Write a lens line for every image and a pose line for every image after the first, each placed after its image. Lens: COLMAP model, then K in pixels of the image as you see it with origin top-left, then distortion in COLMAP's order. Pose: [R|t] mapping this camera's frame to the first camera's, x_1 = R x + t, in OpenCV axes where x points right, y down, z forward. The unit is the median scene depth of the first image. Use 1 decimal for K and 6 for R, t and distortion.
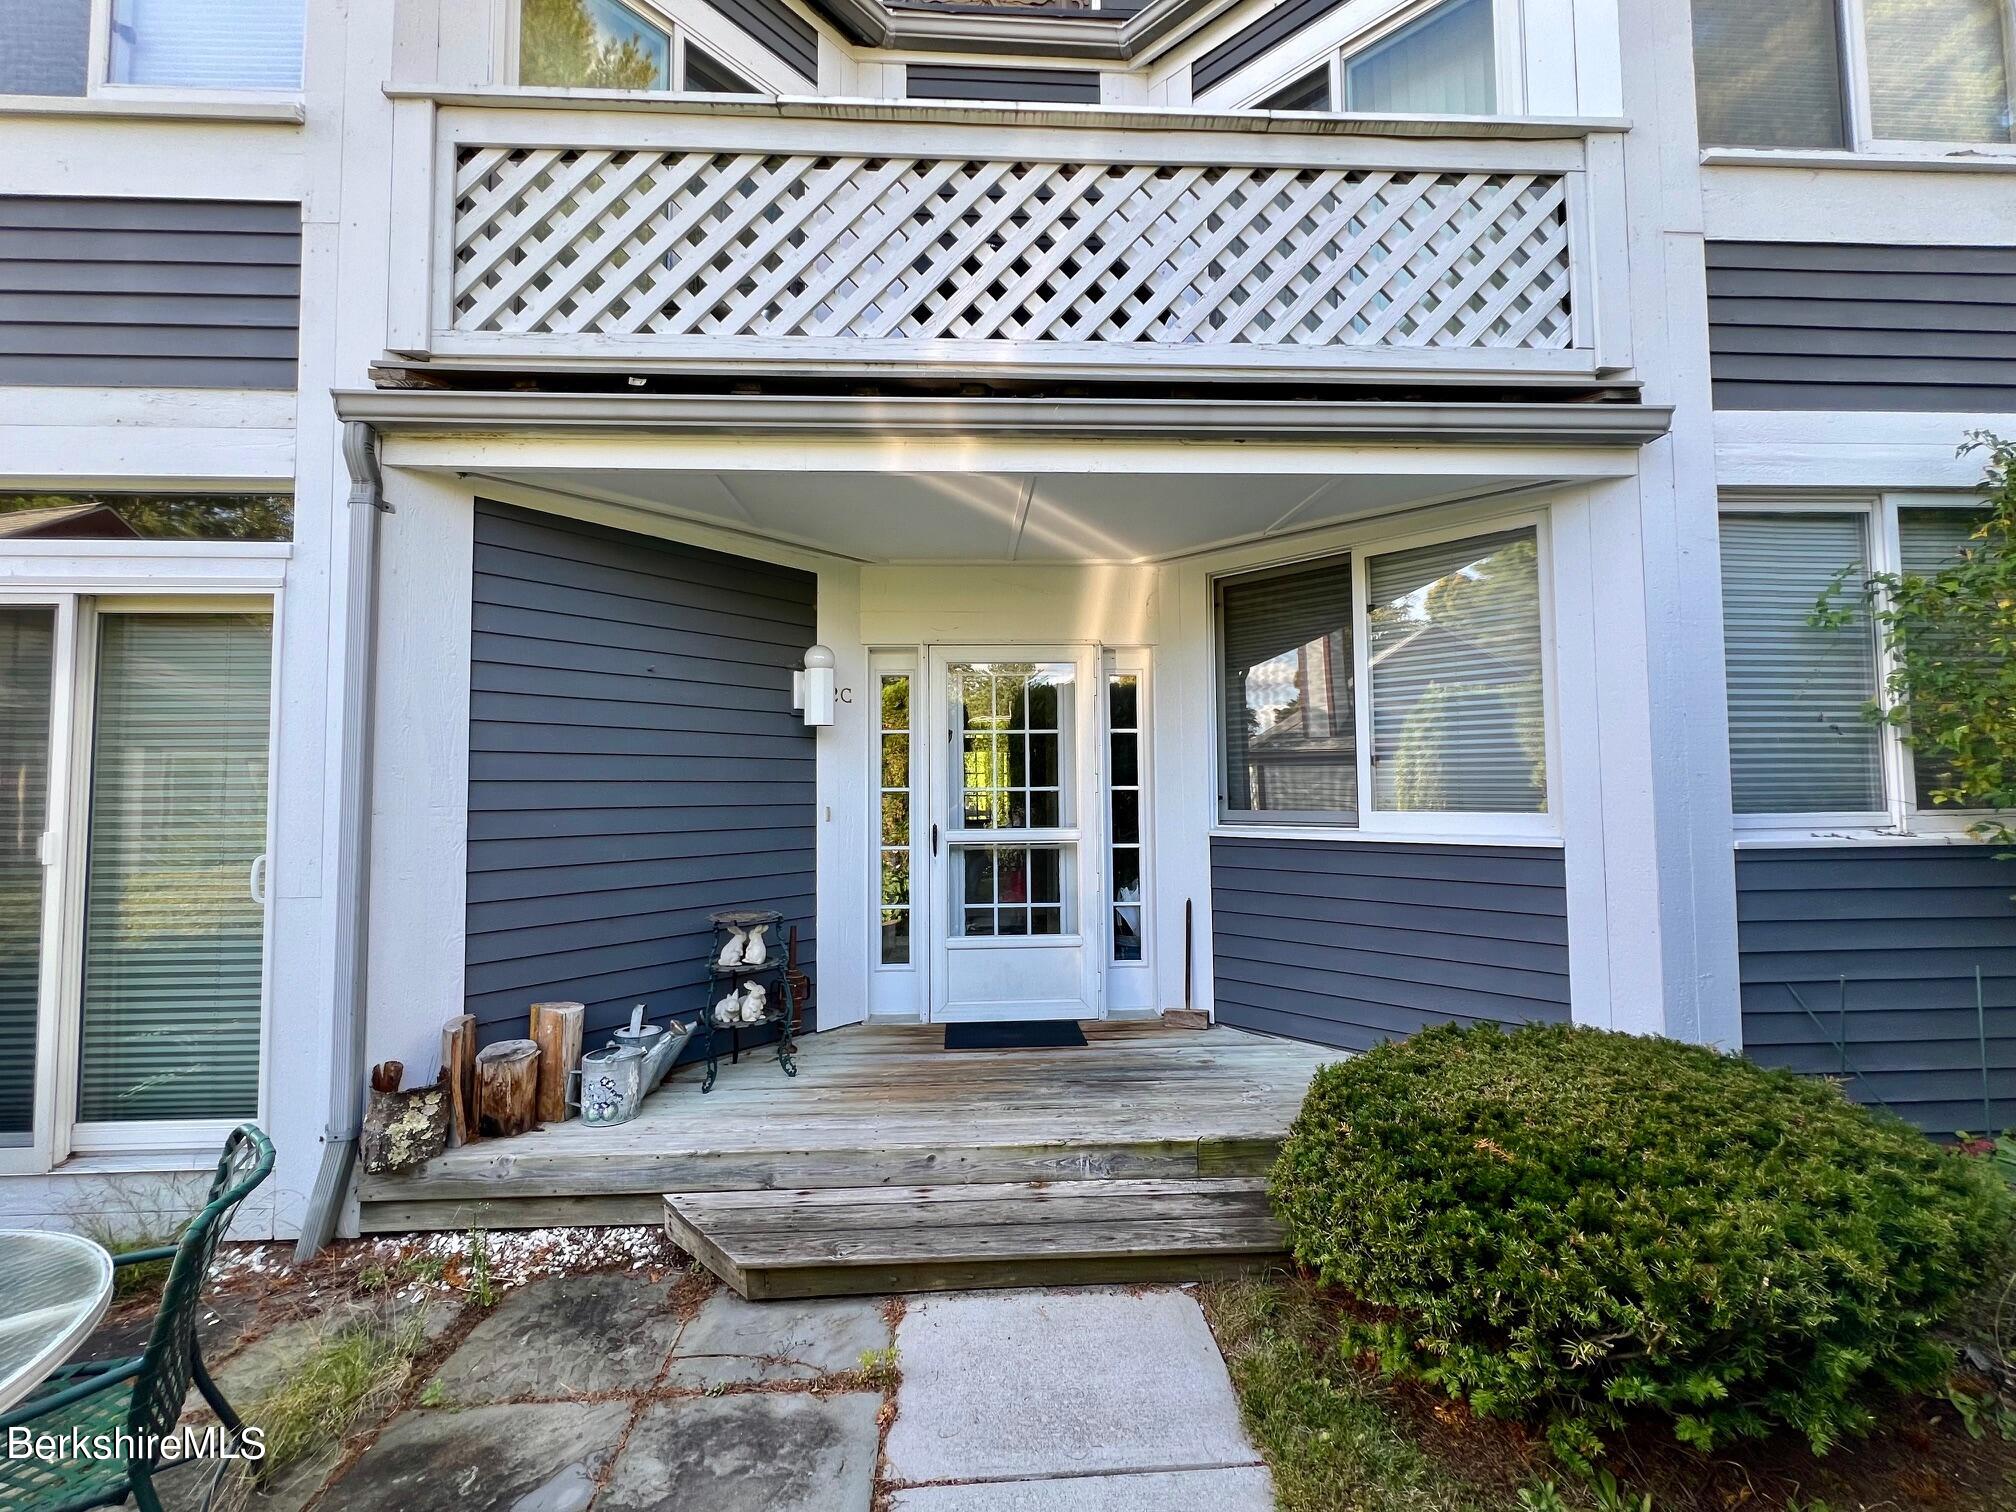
lens RADIAL K [[810.5, 0, 1005.3], [0, 810.5, 752.7], [0, 0, 1]] dist [-0.002392, 0.000150]
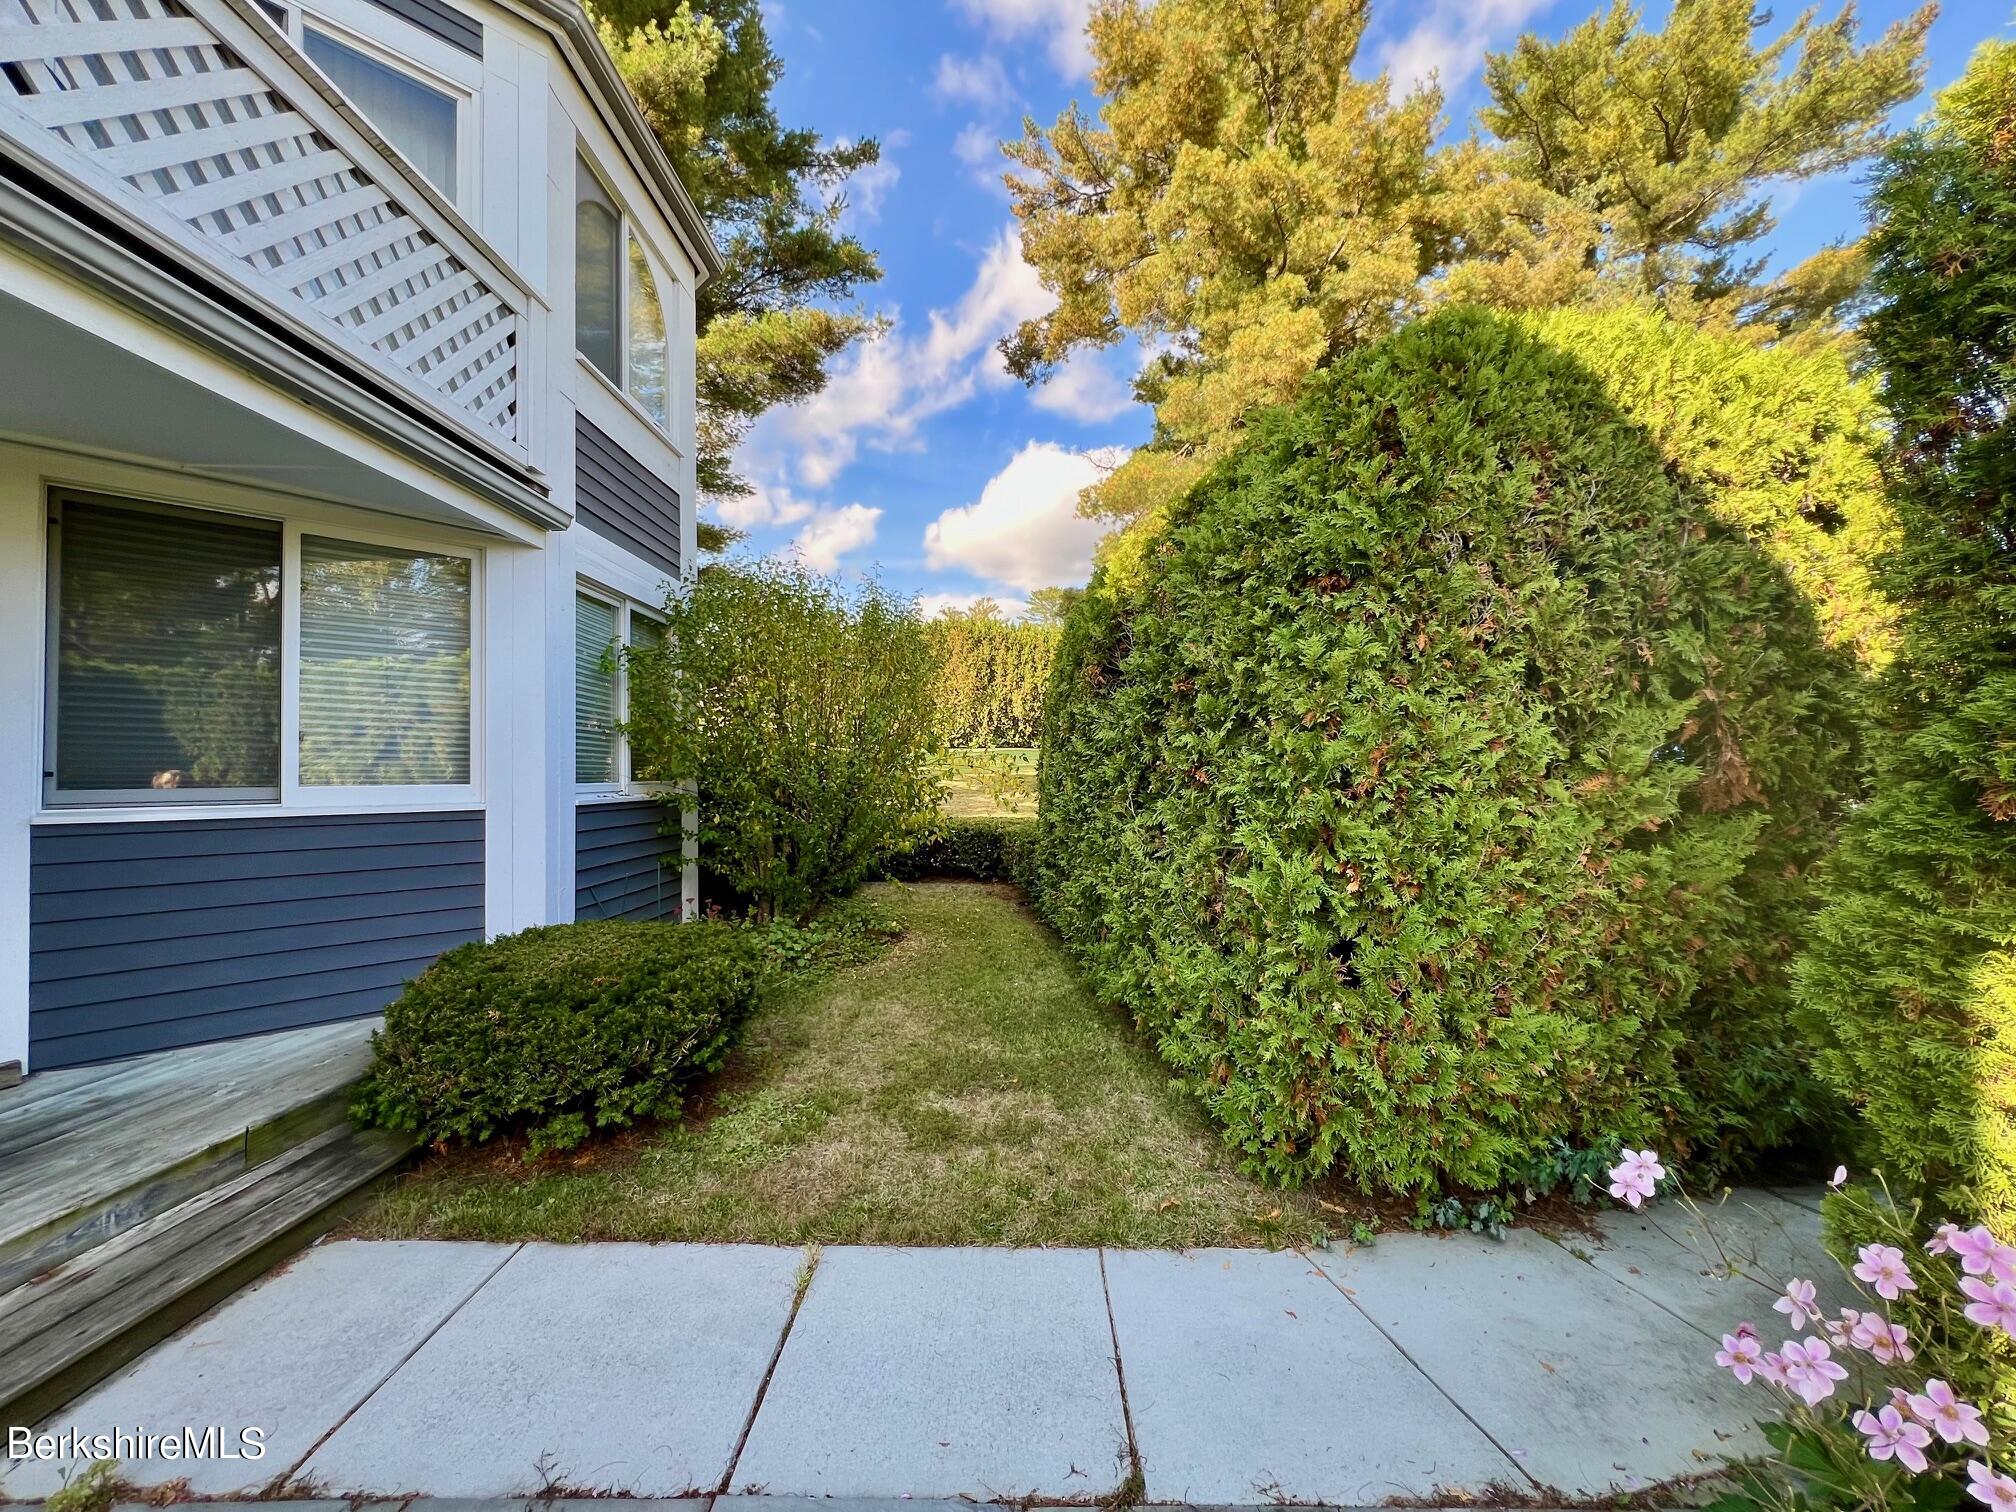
lens RADIAL K [[810.5, 0, 1009.4], [0, 810.5, 746.9], [0, 0, 1]] dist [-0.002392, 0.000150]
pose [[0.048175, 0.045660, 0.997795, -0.672698], [-0.030931, 0.998544, -0.044200, 0.053940], [-0.998360, -0.028734, 0.049517, 0.094816]]
